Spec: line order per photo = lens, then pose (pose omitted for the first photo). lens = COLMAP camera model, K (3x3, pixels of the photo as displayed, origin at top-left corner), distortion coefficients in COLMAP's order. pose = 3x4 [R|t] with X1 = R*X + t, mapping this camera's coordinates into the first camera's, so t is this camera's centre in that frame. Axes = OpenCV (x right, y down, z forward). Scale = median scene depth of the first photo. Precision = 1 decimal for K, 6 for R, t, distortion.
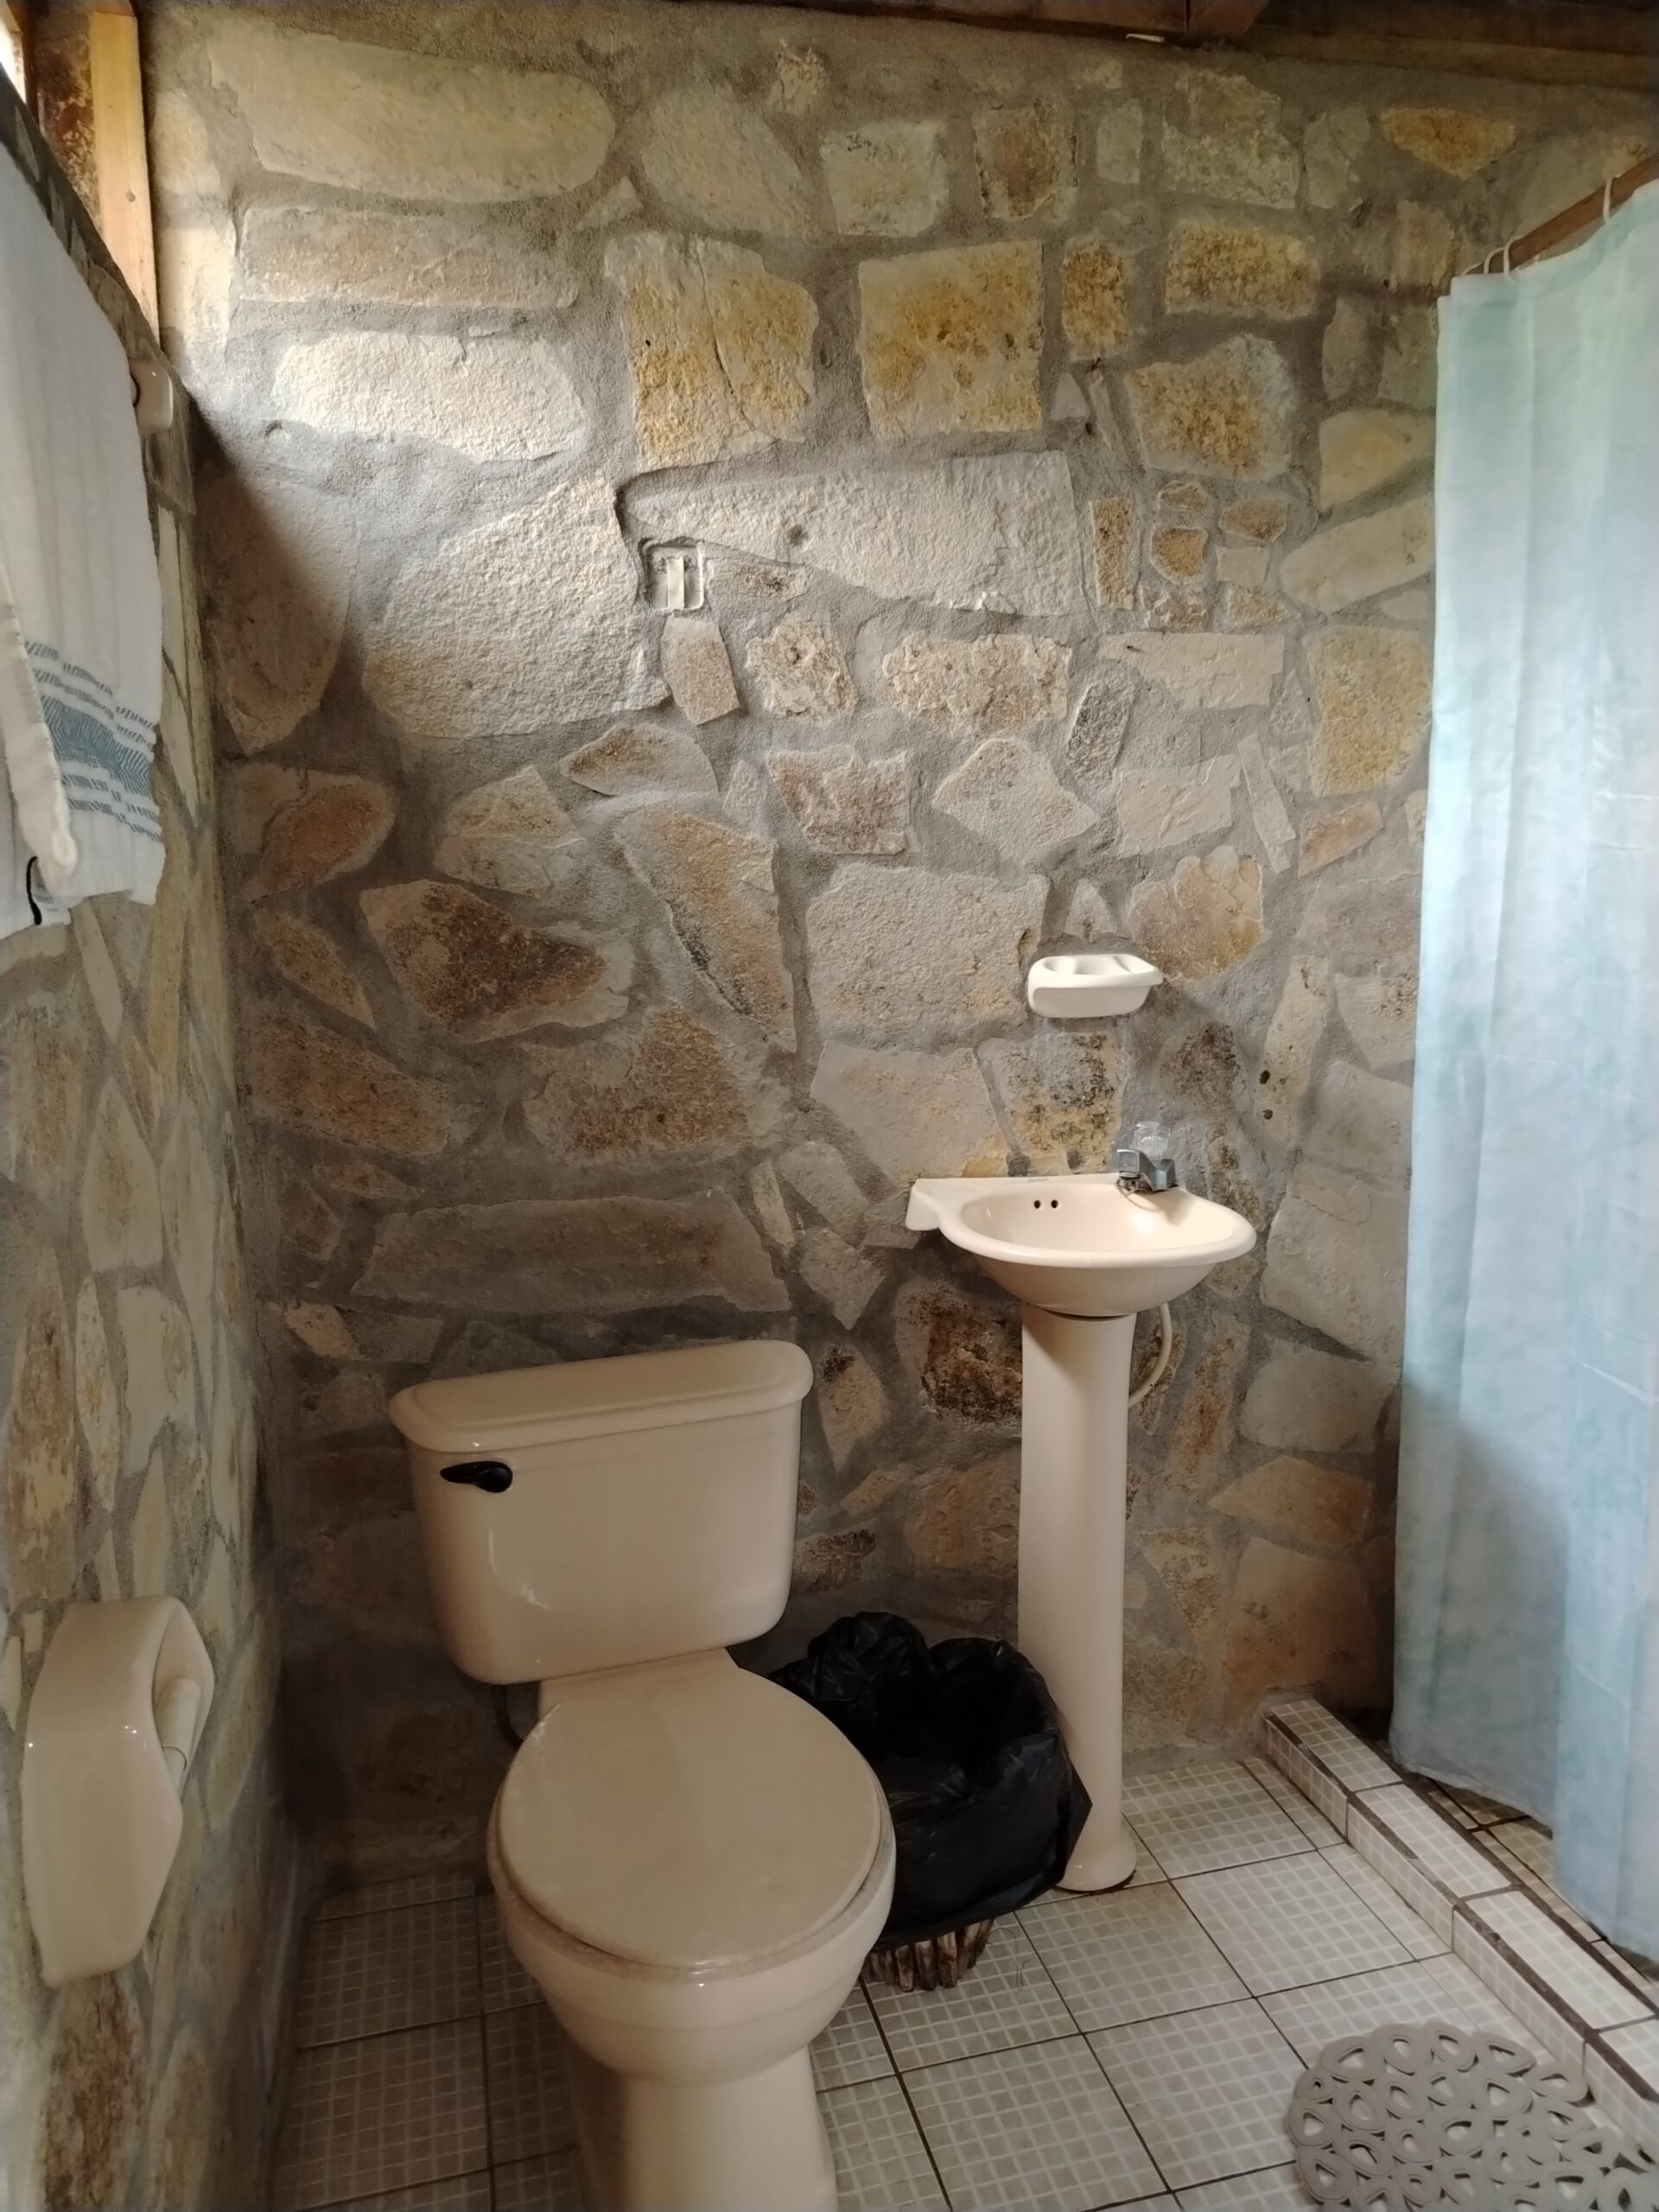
lens RADIAL K [[1562.7, 0, 834.9], [0, 1562.7, 1104.1], [0, 0, 1]] dist [0.025828, -0.023660]
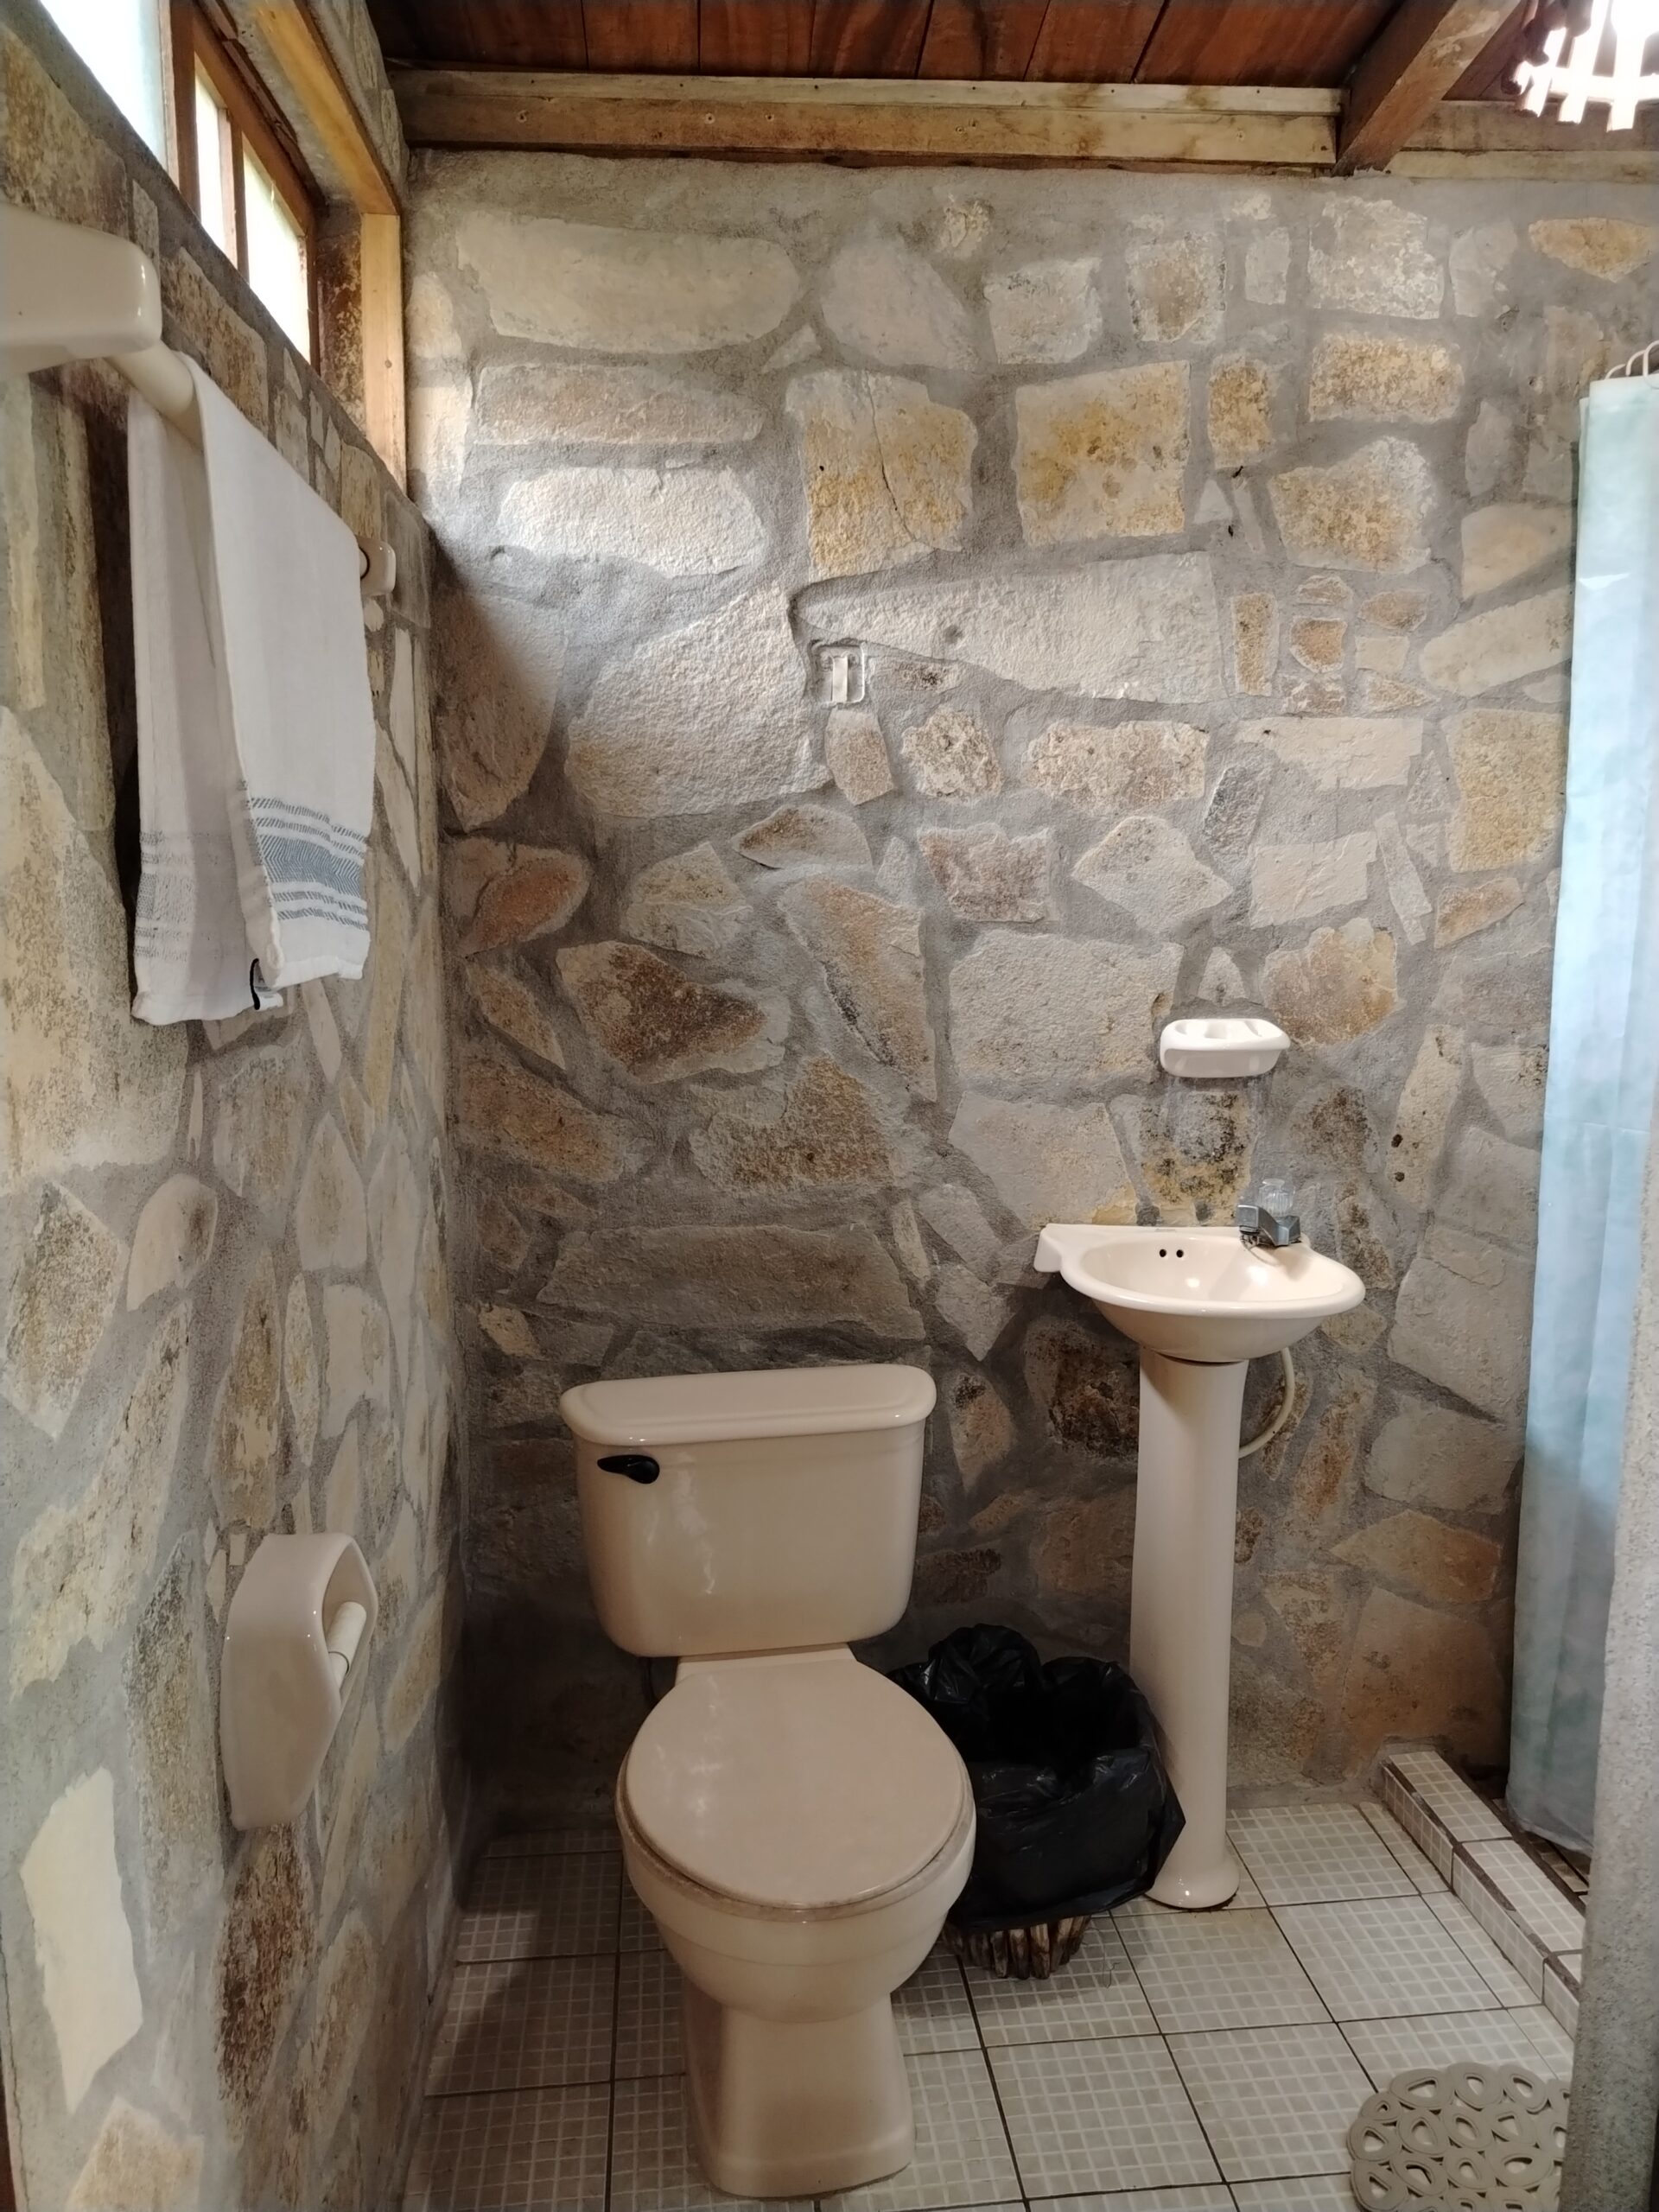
lens RADIAL K [[1562.7, 0, 831.7], [0, 1562.7, 1103.9], [0, 0, 1]] dist [0.025828, -0.023660]
pose [[0.988134, 0.035242, -0.149496, 0.067985], [-0.038158, 0.999132, -0.016682, -0.011237], [0.148778, 0.022189, 0.988622, -0.093025]]
